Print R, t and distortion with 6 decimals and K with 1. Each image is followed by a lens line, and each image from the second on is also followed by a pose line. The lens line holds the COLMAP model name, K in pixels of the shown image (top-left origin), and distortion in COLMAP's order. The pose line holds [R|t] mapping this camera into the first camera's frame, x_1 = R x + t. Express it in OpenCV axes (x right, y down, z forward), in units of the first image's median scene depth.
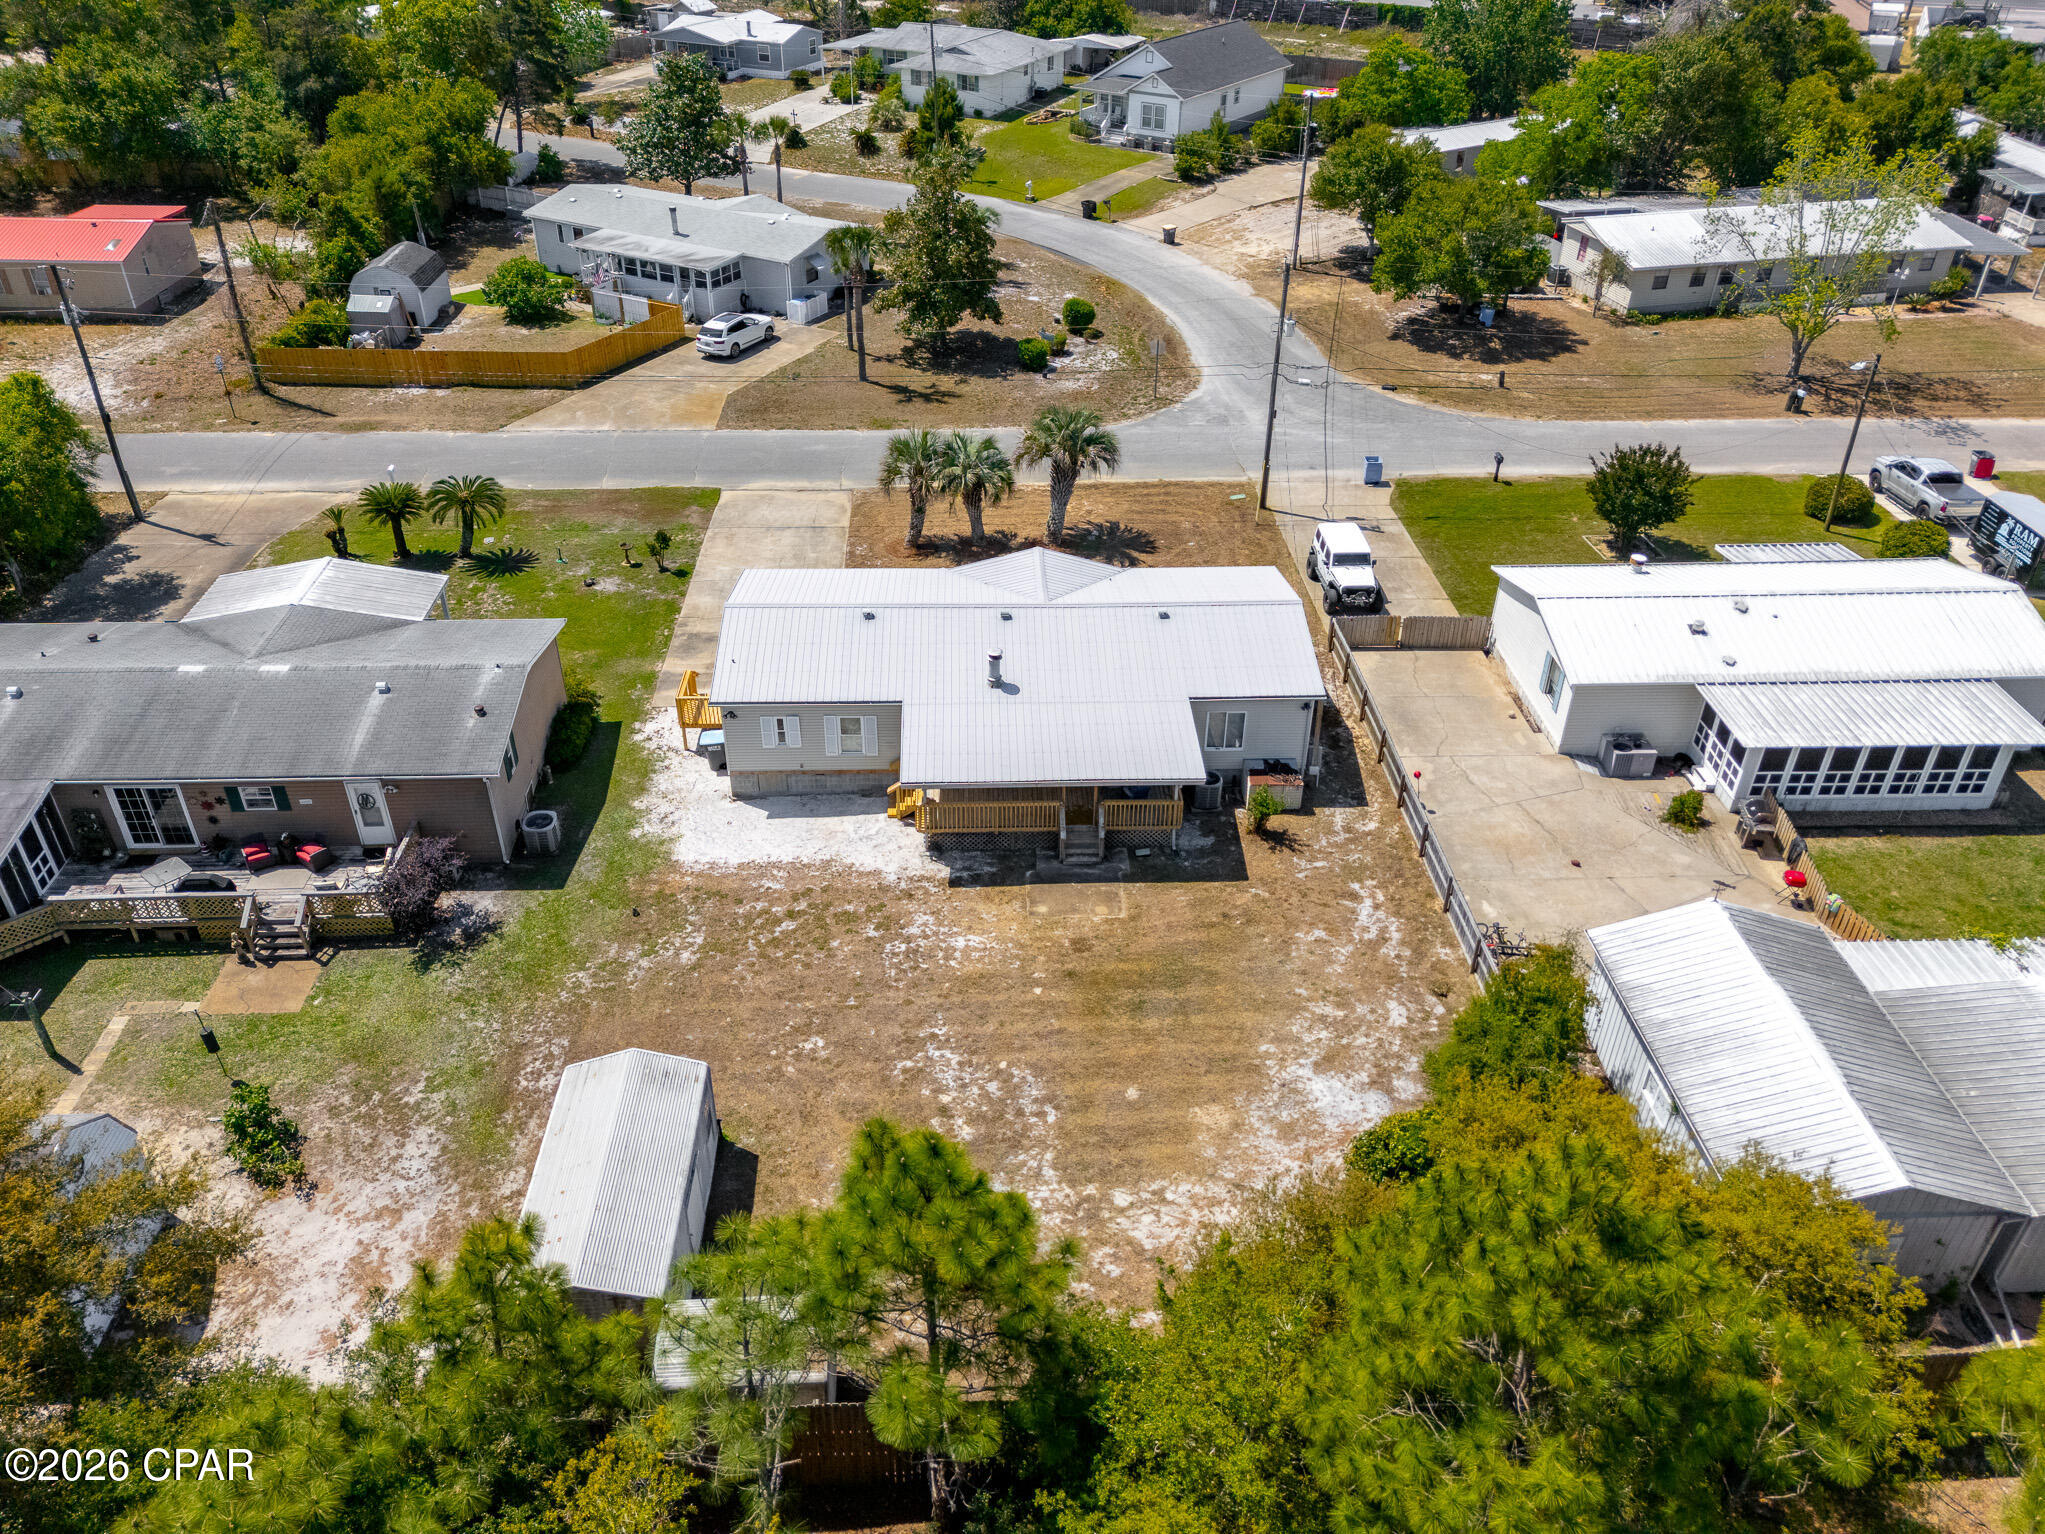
lens RADIAL K [[1489.3, 0, 1025.3], [0, 1489.3, 772.9], [0, 0, 1]] dist [0.076019, -0.067850]
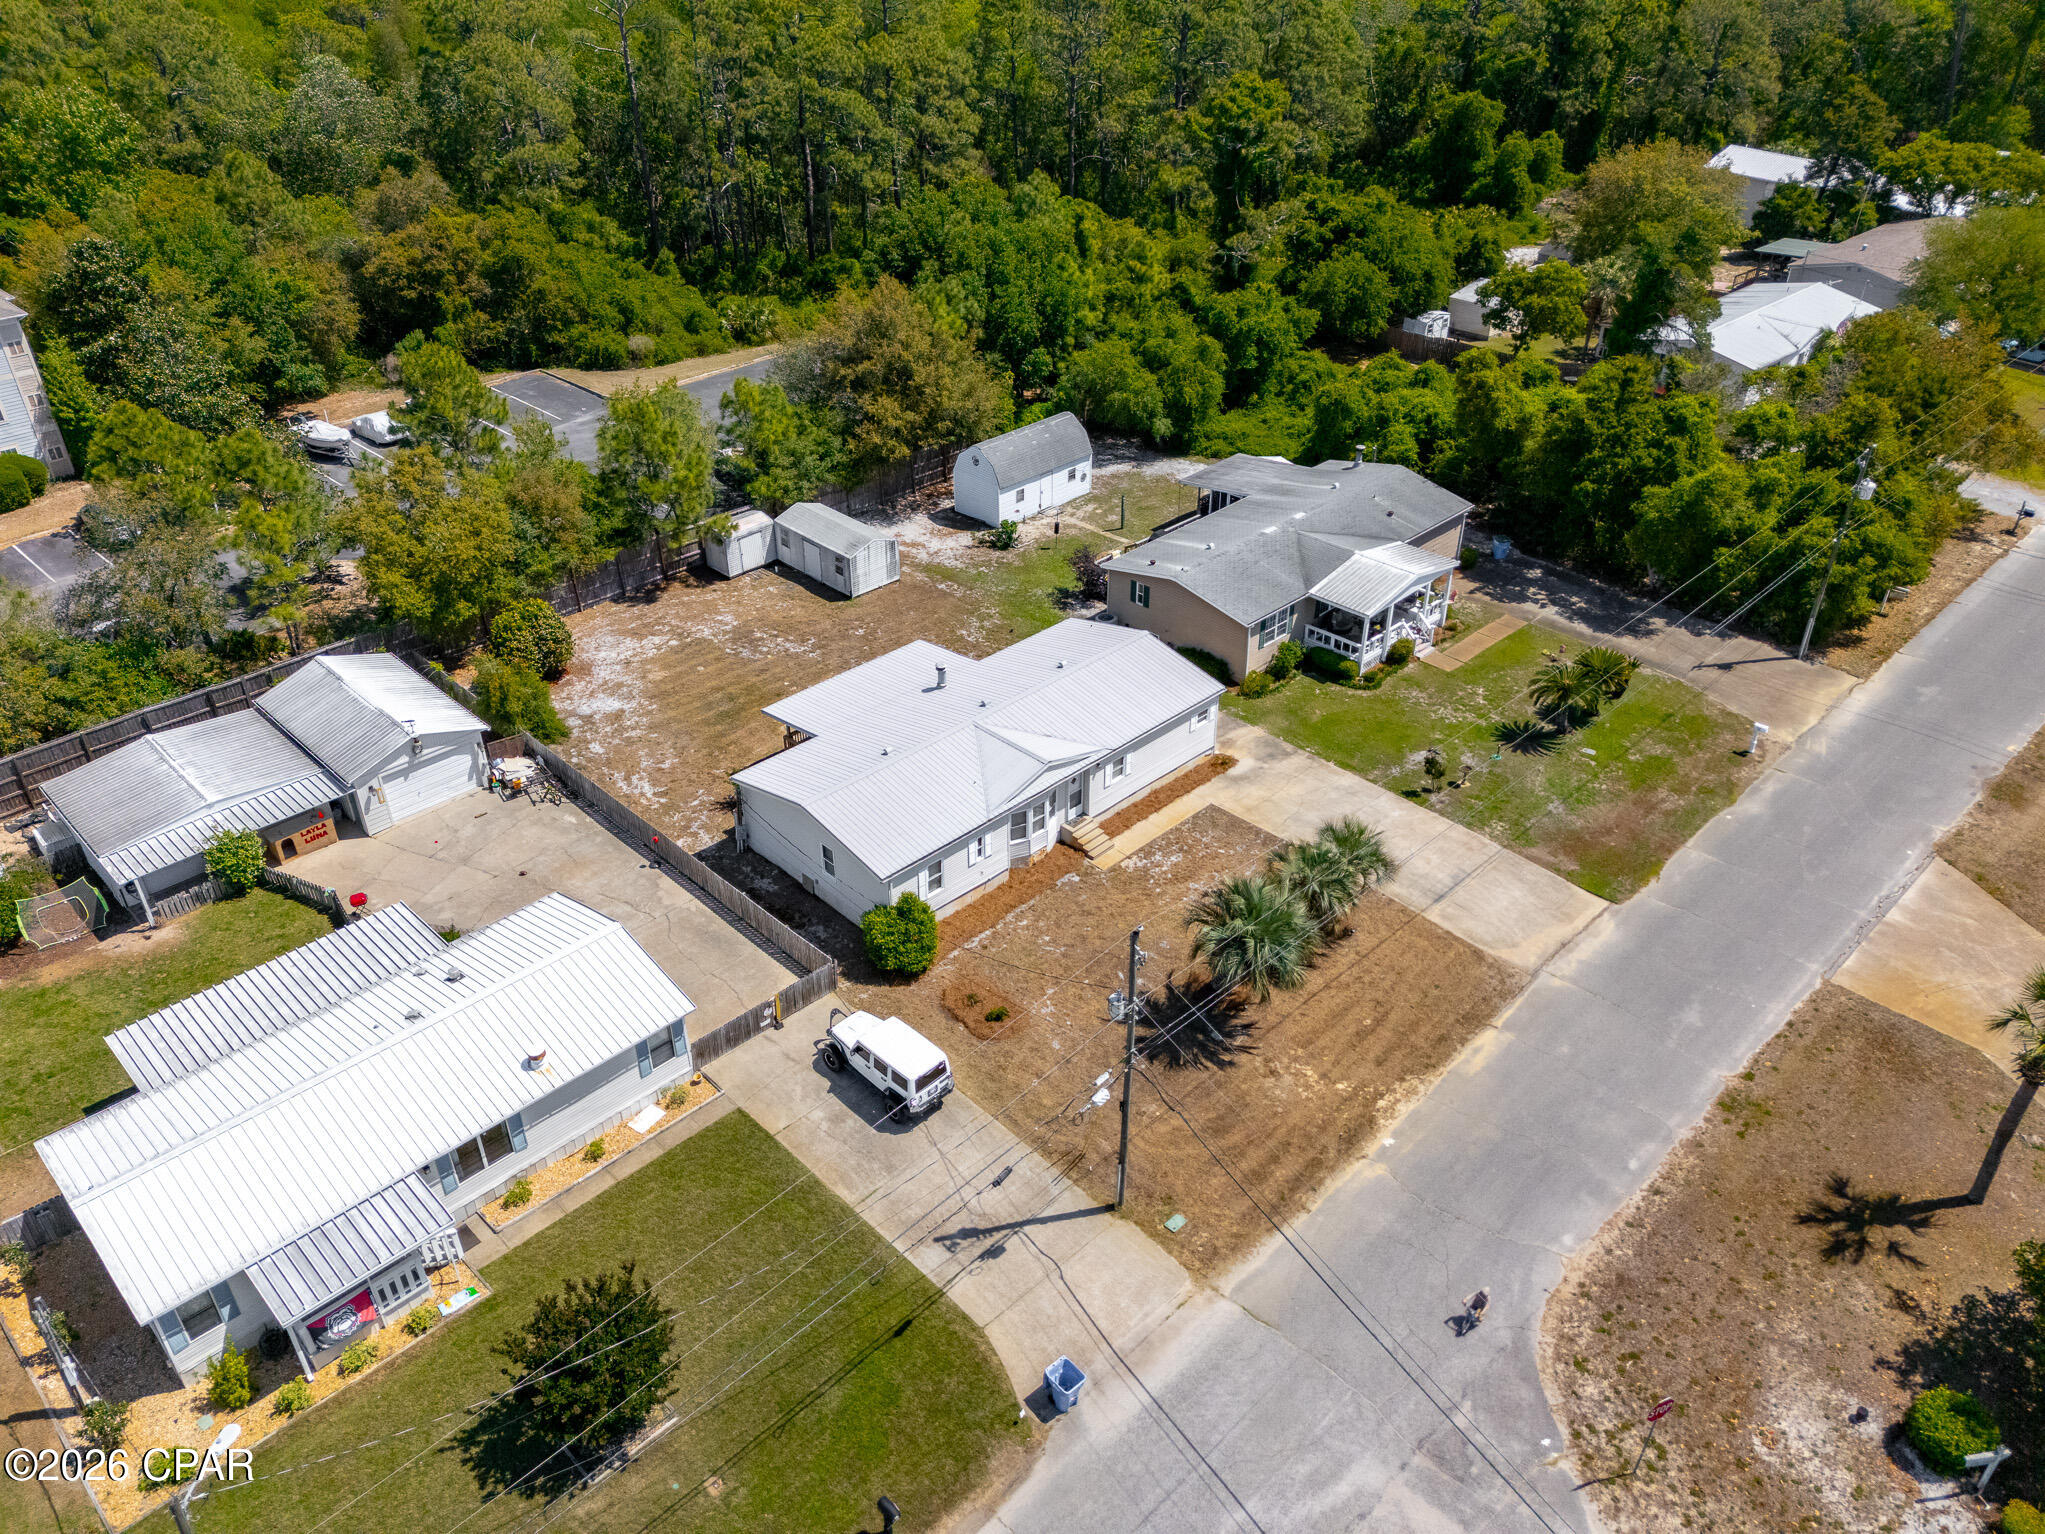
lens RADIAL K [[1489.3, 0, 1025.3], [0, 1489.3, 772.9], [0, 0, 1]] dist [0.076019, -0.067850]
pose [[-0.741868, 0.362827, -0.563904, 0.683183], [-0.377155, 0.469548, 0.798298, -1.082801], [0.554424, 0.804911, -0.211501, 1.323728]]
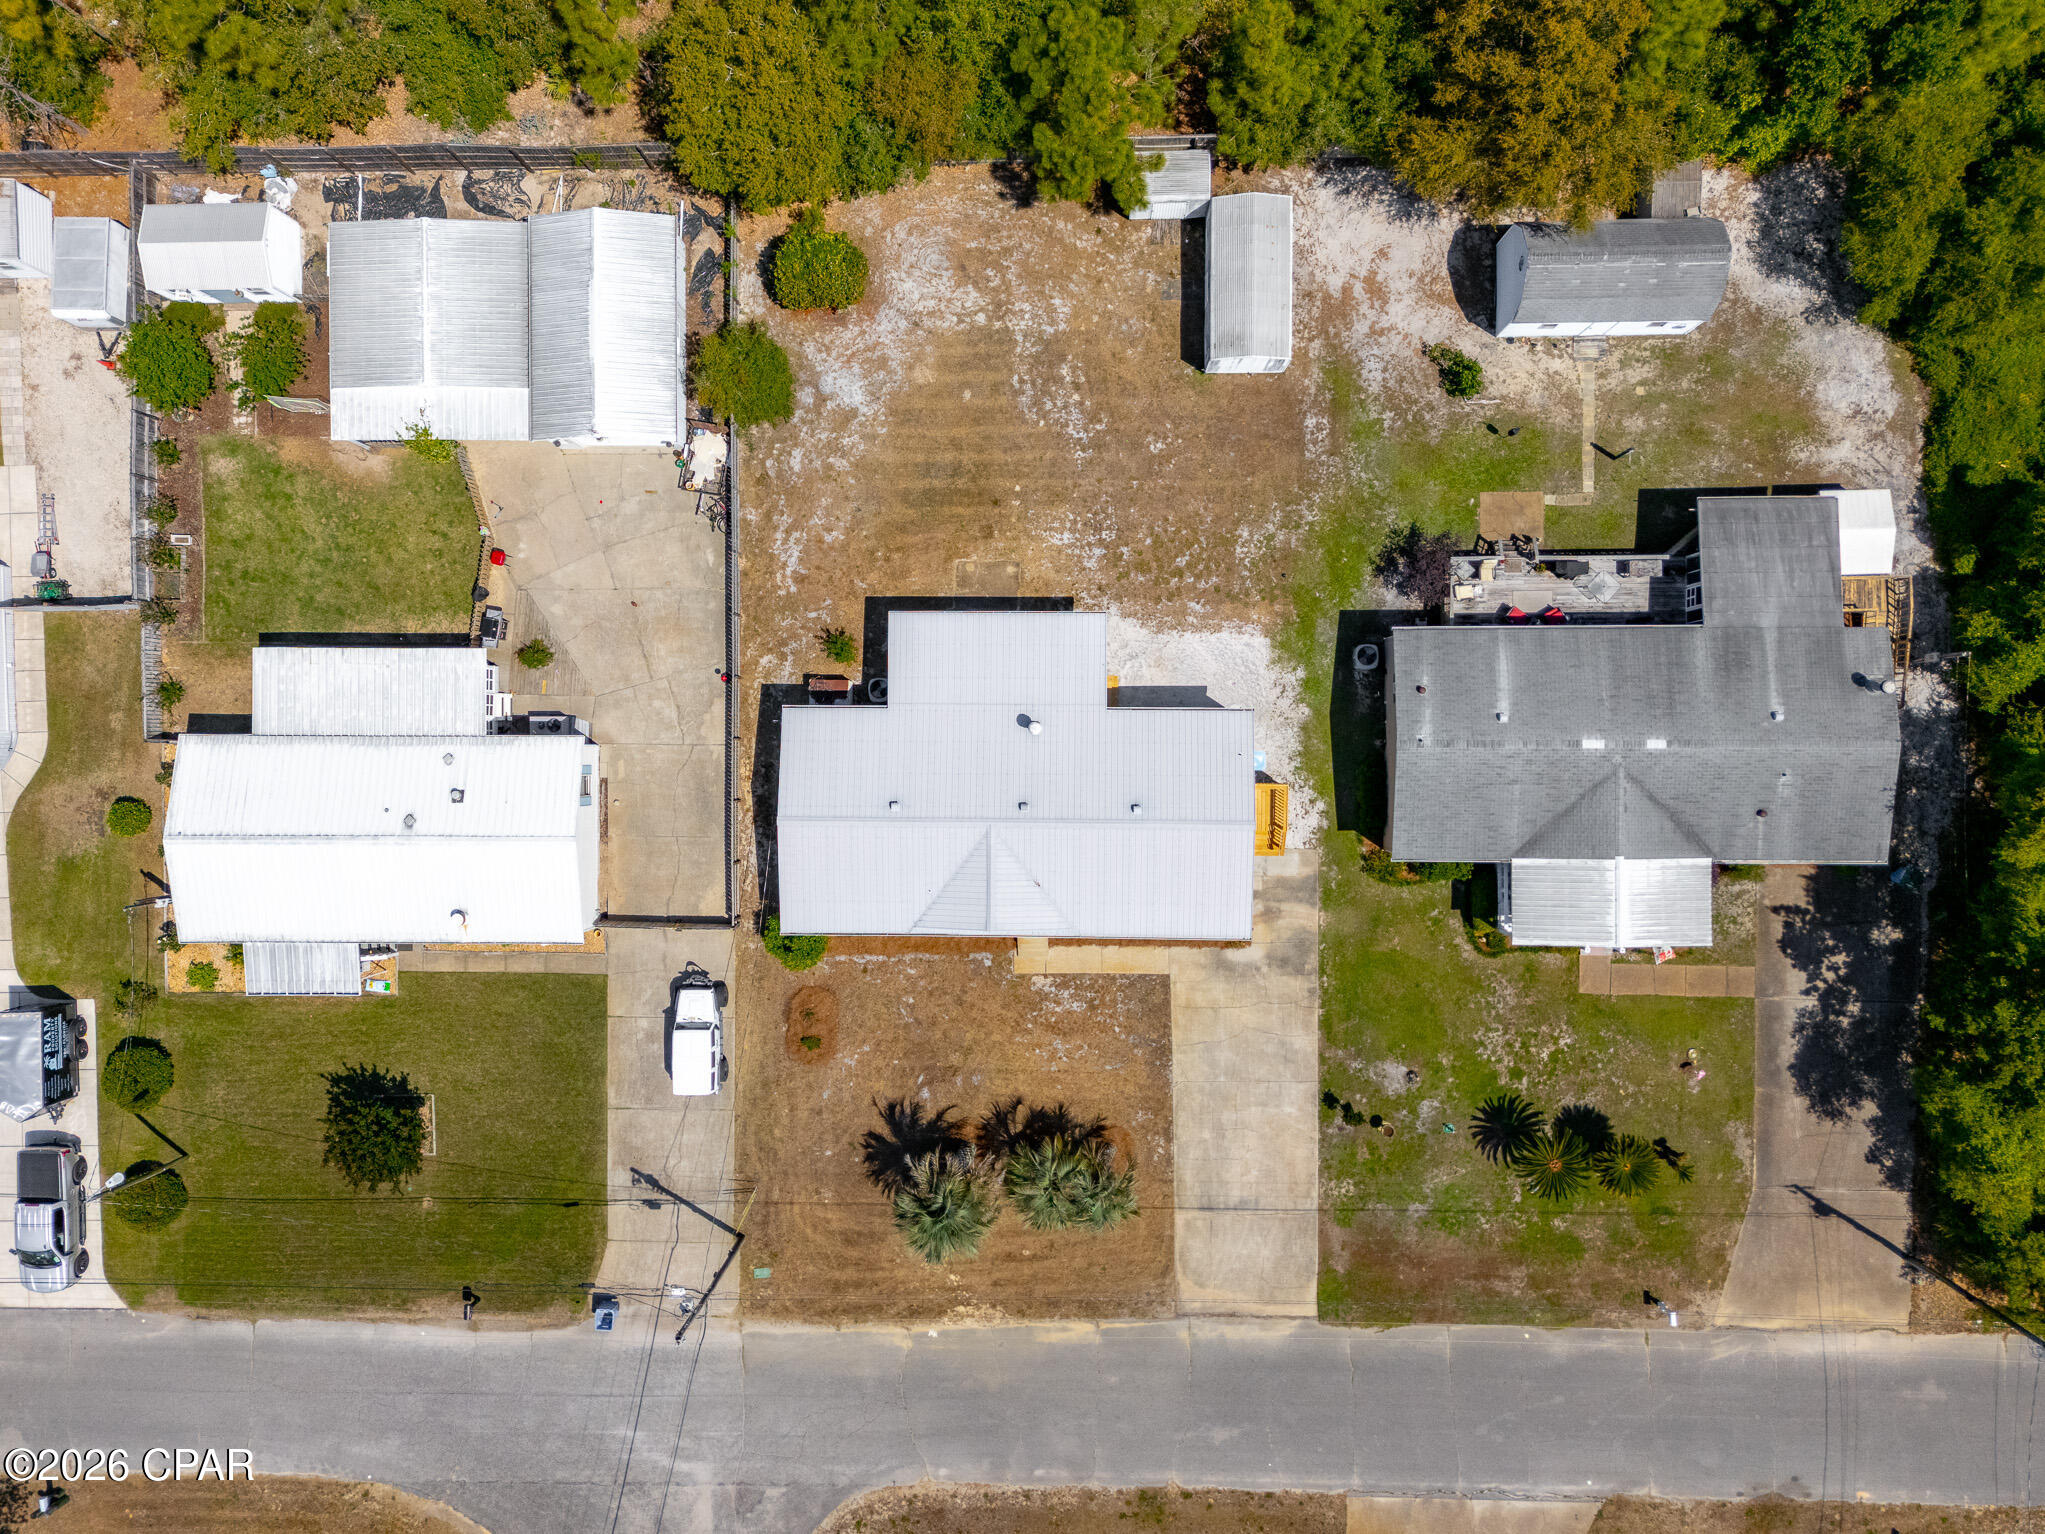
lens RADIAL K [[1506.7, 0, 1024.1], [0, 1506.7, 774.1], [0, 0, 1]] dist [0.076220, -0.070795]
pose [[-0.998689, -0.046721, 0.020901, -0.037717], [0.043790, -0.568526, 0.821499, -1.095749], [-0.026499, 0.821338, 0.569827, 0.276764]]
